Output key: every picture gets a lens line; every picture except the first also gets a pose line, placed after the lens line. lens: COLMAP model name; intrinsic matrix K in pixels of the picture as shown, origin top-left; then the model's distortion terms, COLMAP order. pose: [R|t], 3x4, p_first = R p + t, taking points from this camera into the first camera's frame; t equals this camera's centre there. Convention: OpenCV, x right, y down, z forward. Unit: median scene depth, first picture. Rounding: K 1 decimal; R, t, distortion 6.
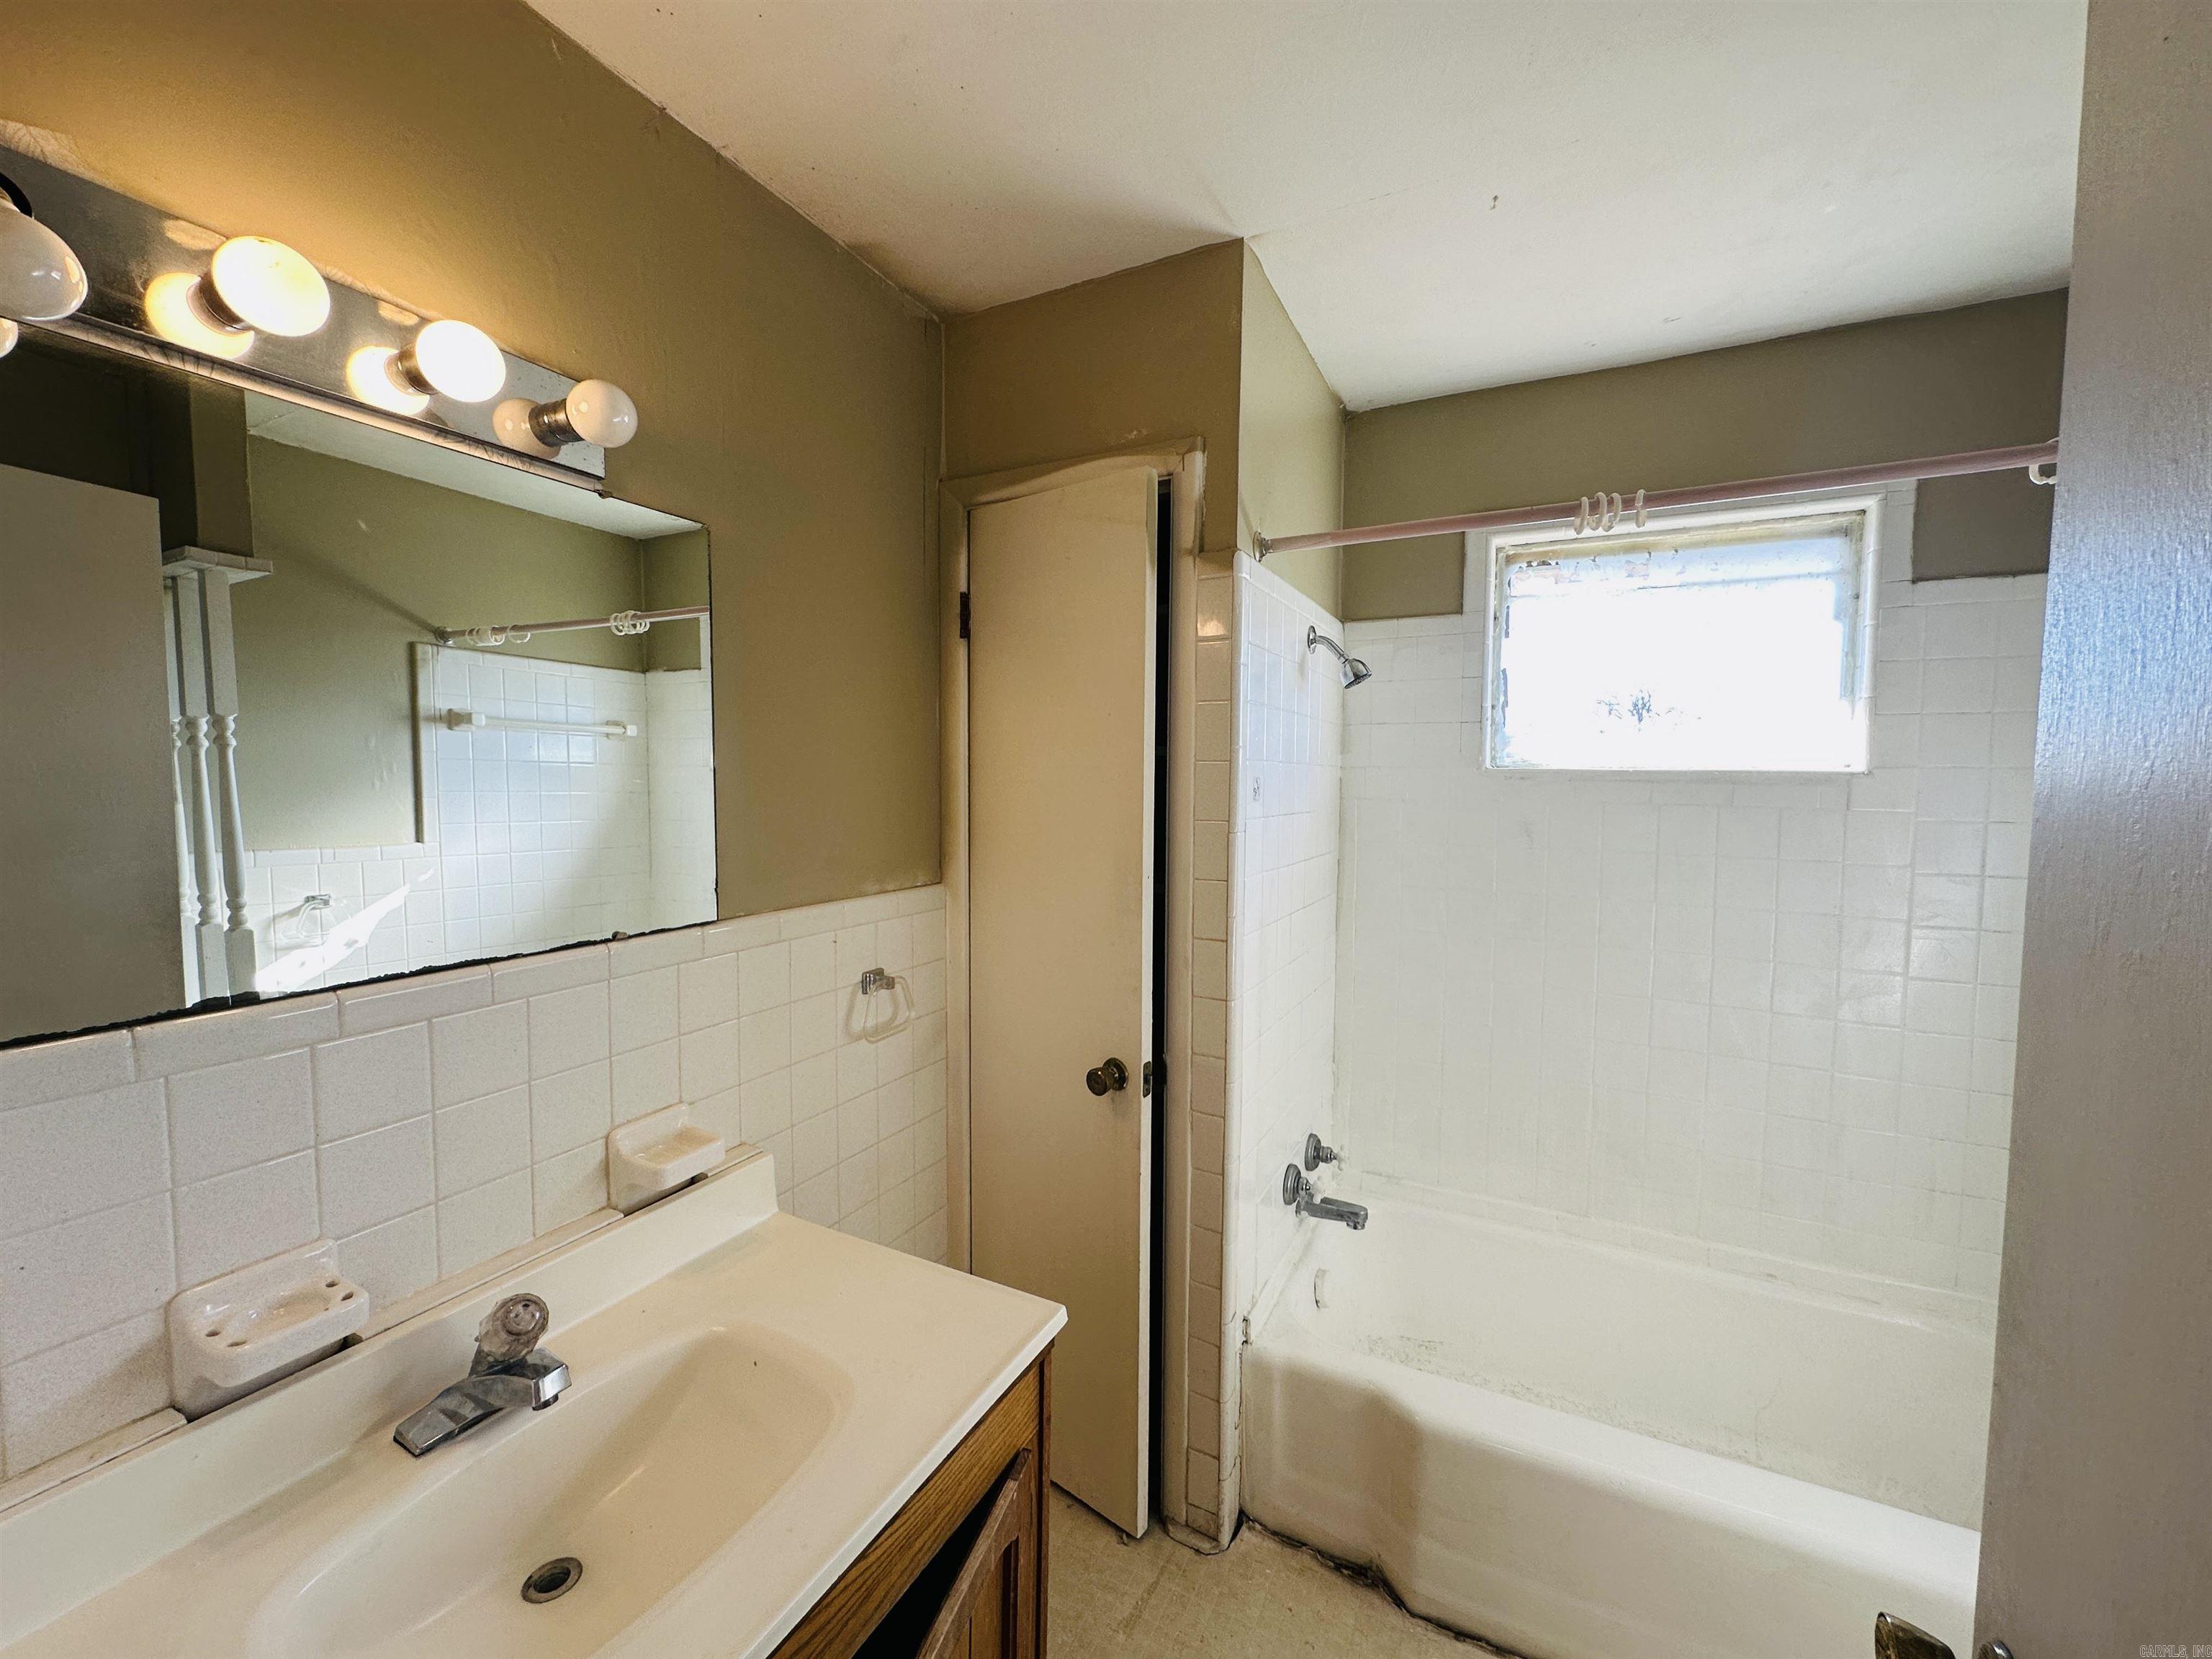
lens RADIAL K [[881.0, 0, 1105.5], [0, 881.0, 826.8], [0, 0, 1]] dist [-0.004727, 0.001062]
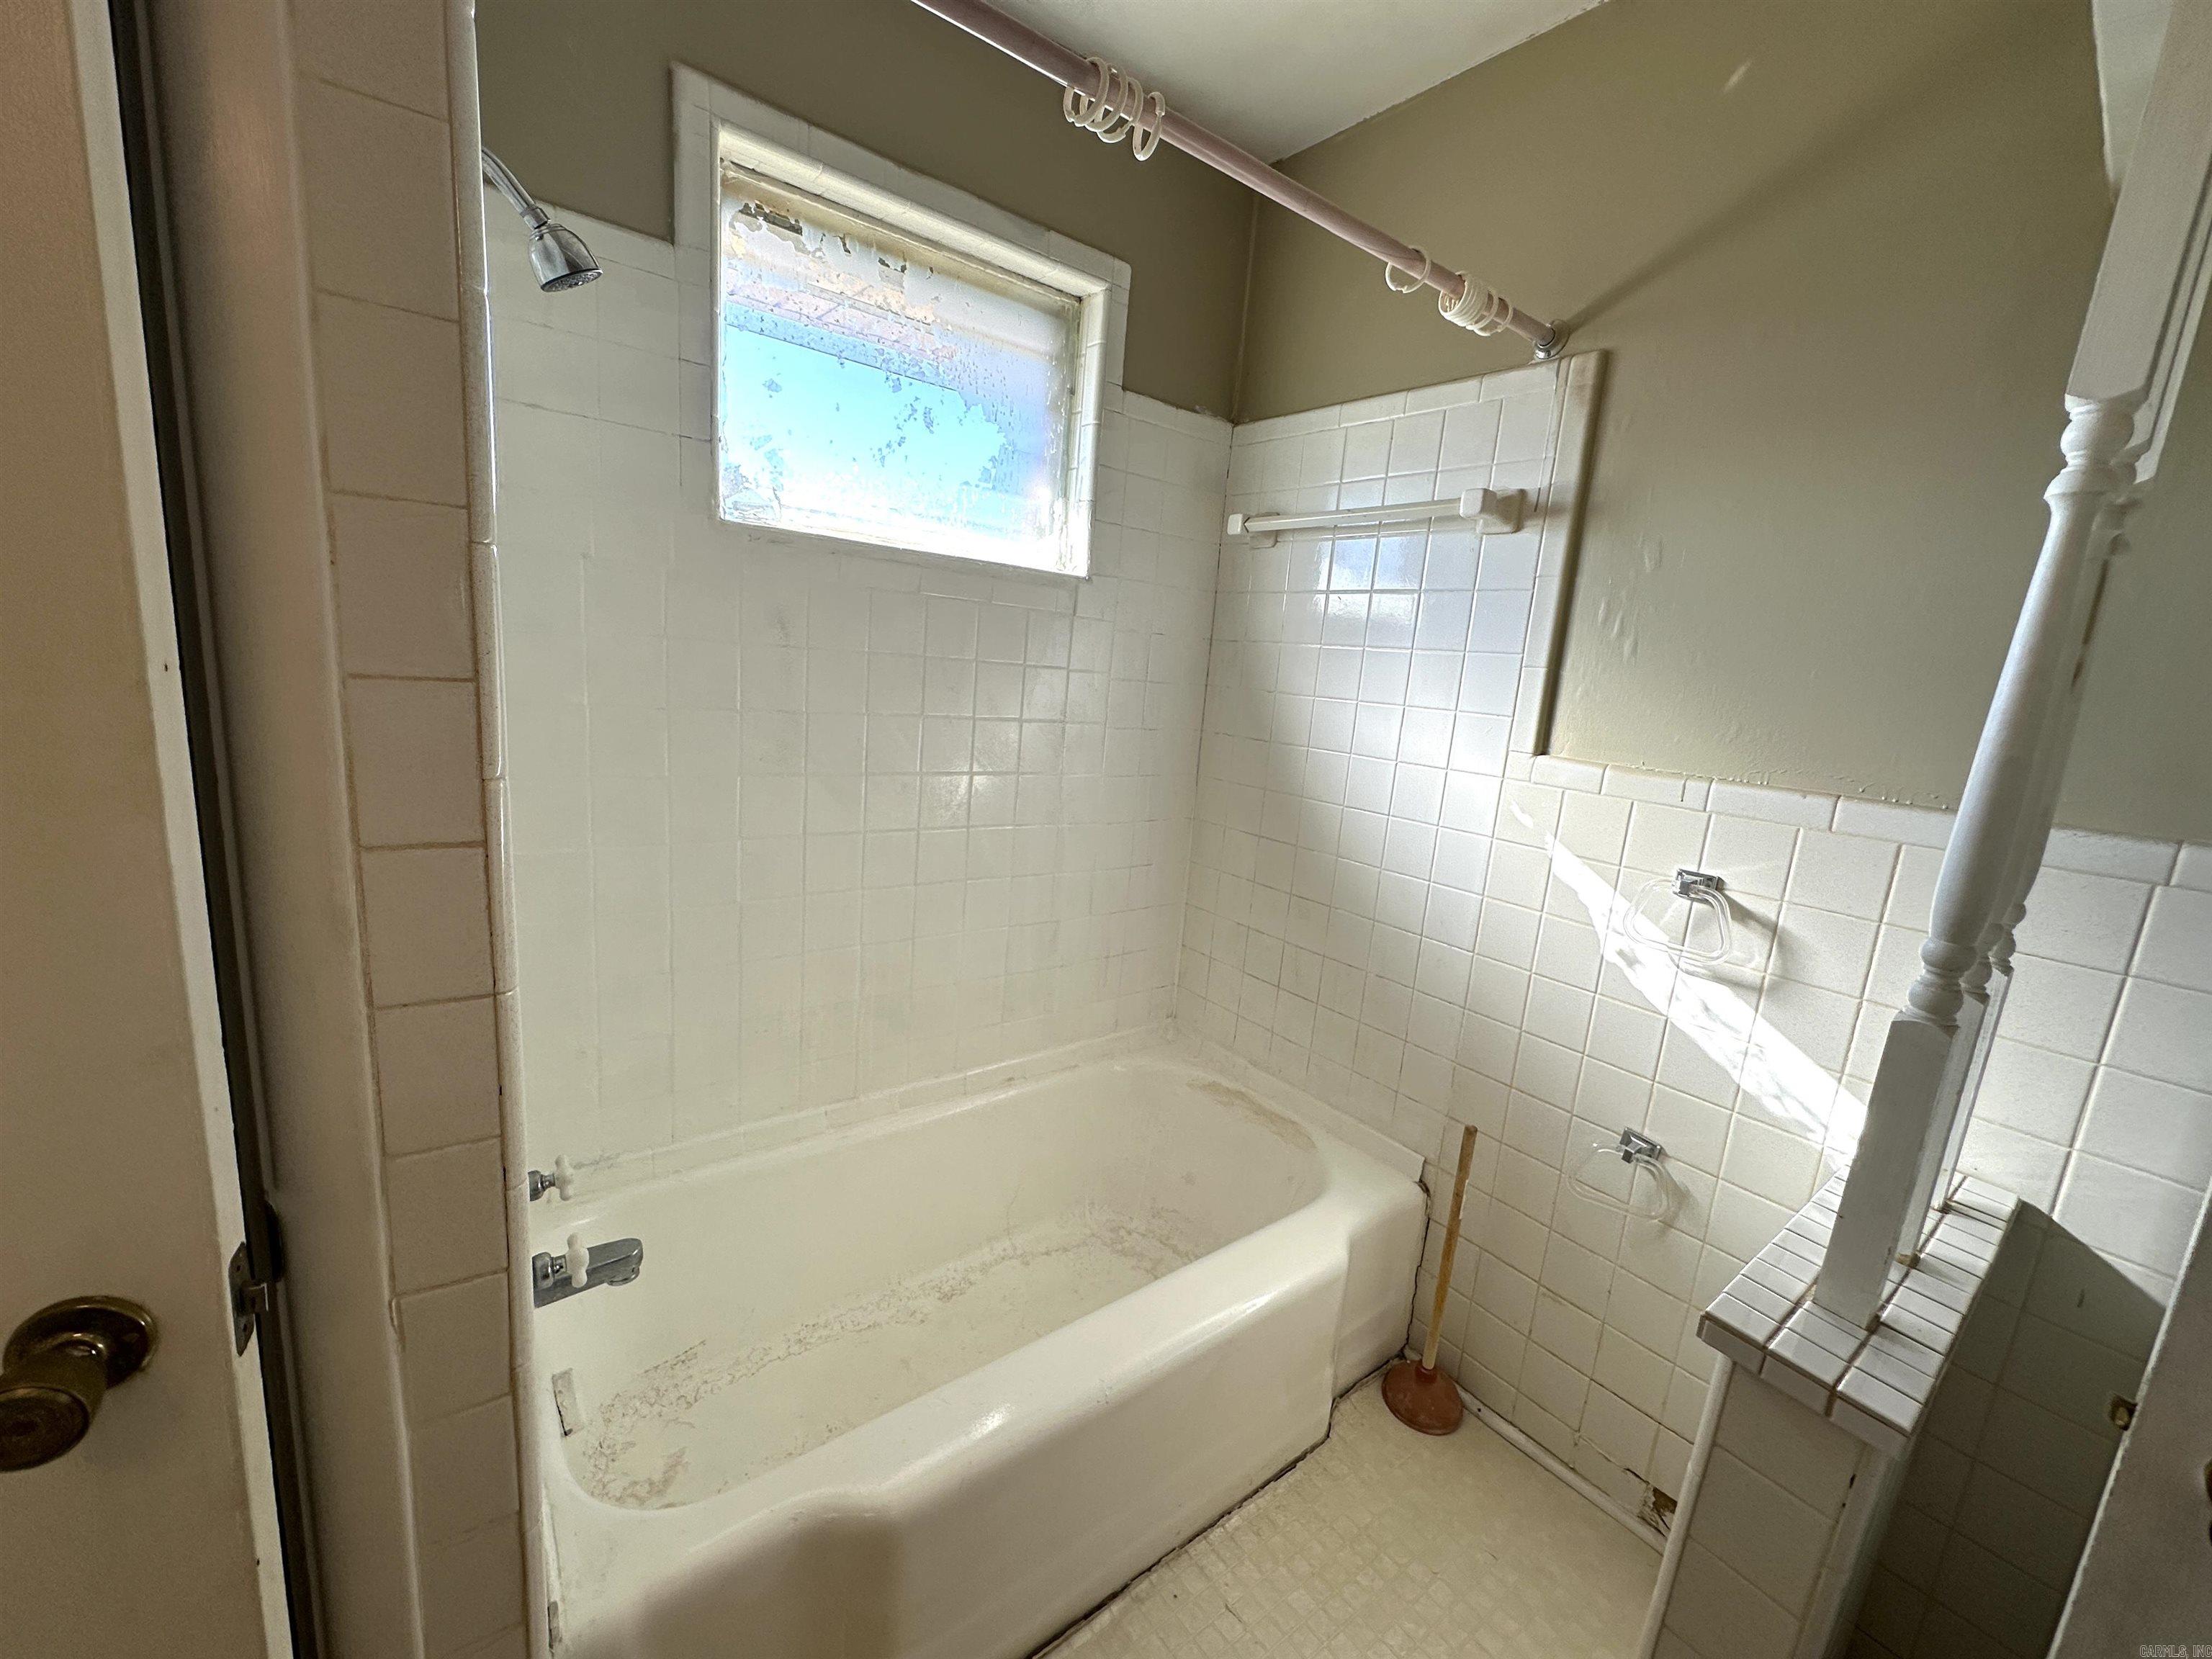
lens RADIAL K [[881.0, 0, 1105.5], [0, 881.0, 826.8], [0, 0, 1]] dist [-0.004727, 0.001062]
pose [[0.419393, -0.145863, 0.896010, -0.076017], [-0.025759, 0.984697, 0.172358, 0.044701], [-0.907439, -0.095367, 0.409218, 0.530494]]
